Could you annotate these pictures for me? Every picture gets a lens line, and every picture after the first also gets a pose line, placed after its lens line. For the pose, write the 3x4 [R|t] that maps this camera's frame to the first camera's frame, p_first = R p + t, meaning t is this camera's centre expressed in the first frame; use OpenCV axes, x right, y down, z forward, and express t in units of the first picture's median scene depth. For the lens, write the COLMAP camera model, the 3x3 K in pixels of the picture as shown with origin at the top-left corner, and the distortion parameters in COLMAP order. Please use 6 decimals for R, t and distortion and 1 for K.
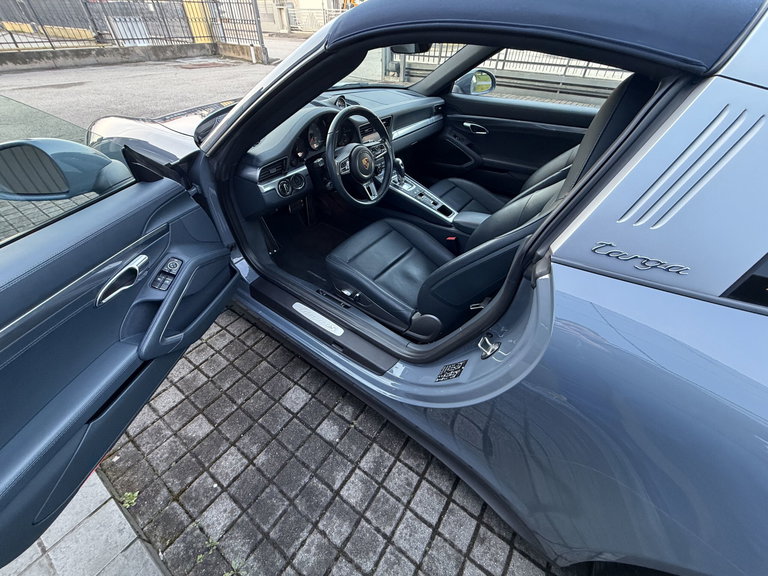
lens RADIAL K [[306.1, 0, 385.1], [0, 306.1, 286.3], [0, 0, 1]] dist [0.015824, -0.007249]
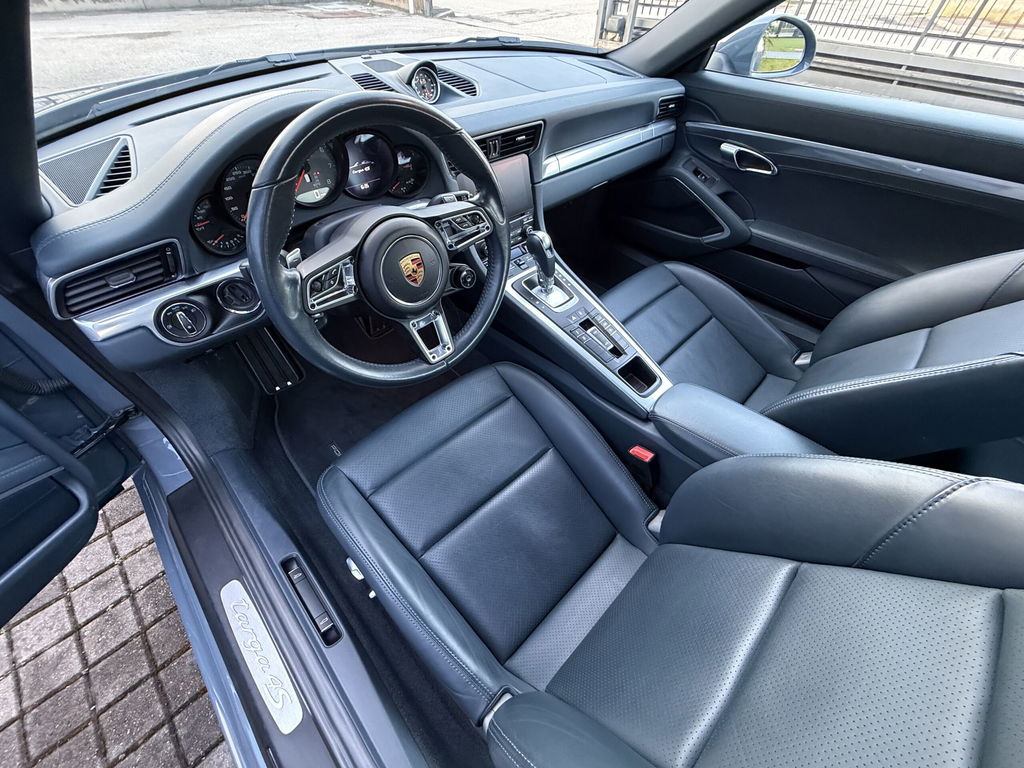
lens RADIAL K [[407.8, 0, 510.3], [0, 407.8, 383.6], [0, 0, 1]] dist [0.000157, -0.000248]
pose [[0.982820, 0.141477, -0.118528, 0.090964], [-0.129092, 0.985910, 0.106383, -0.260329], [0.131908, -0.089254, 0.987235, 0.424202]]
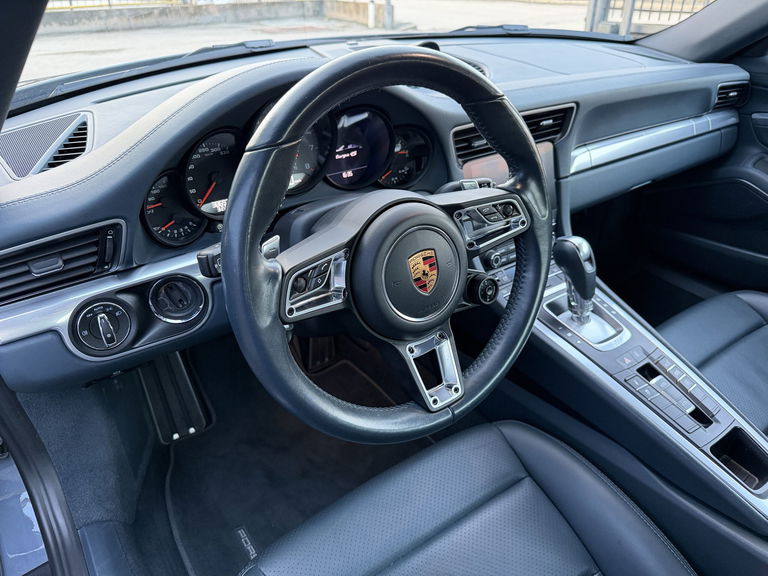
lens RADIAL K [[545.9, 0, 385.6], [0, 545.9, 289.8], [0, 0, 1]] dist [0.061206, -0.100405]
pose [[0.946174, 0.142152, -0.290771, 0.028111], [-0.194681, 0.967658, -0.160429, -0.240664], [0.258562, 0.208401, 0.943247, 0.454252]]
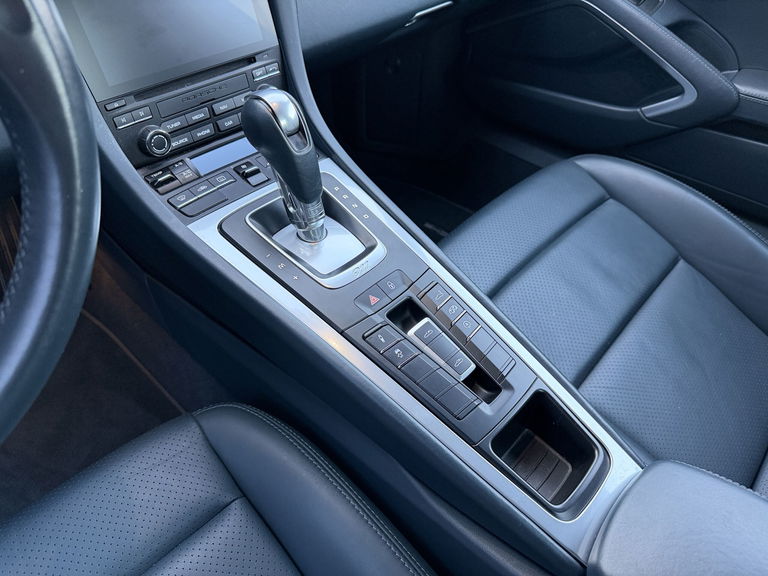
lens RADIAL K [[545.9, 0, 385.6], [0, 545.9, 289.8], [0, 0, 1]] dist [0.061206, -0.100405]
pose [[0.992571, 0.076743, -0.094409, 0.130672], [-0.074856, 0.996920, 0.023374, -0.312306], [0.095912, -0.016133, 0.995259, 0.692792]]
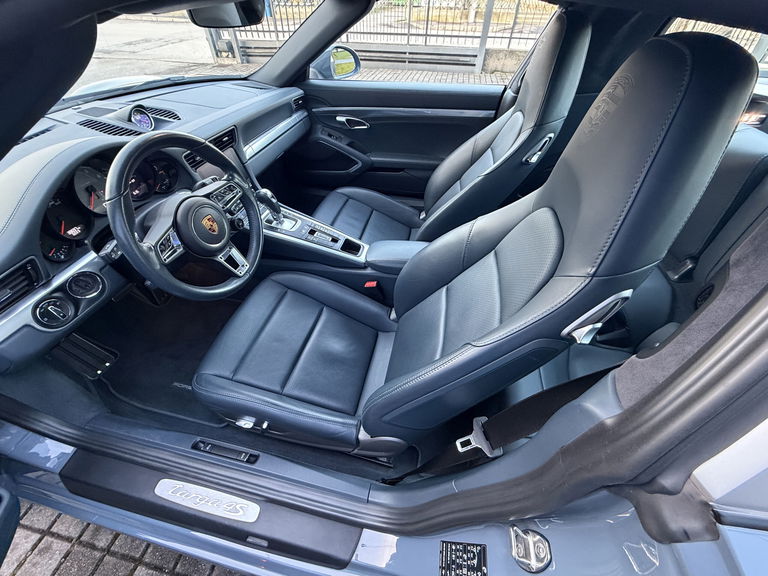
lens RADIAL K [[305.8, 0, 382.7], [0, 305.8, 287.7], [0, 0, 1]] dist [0.000157, -0.000248]
pose [[0.918706, -0.282660, 0.275831, 0.034800], [0.265569, 0.959069, 0.098284, -0.197503], [-0.292322, -0.017042, 0.956168, 0.264821]]
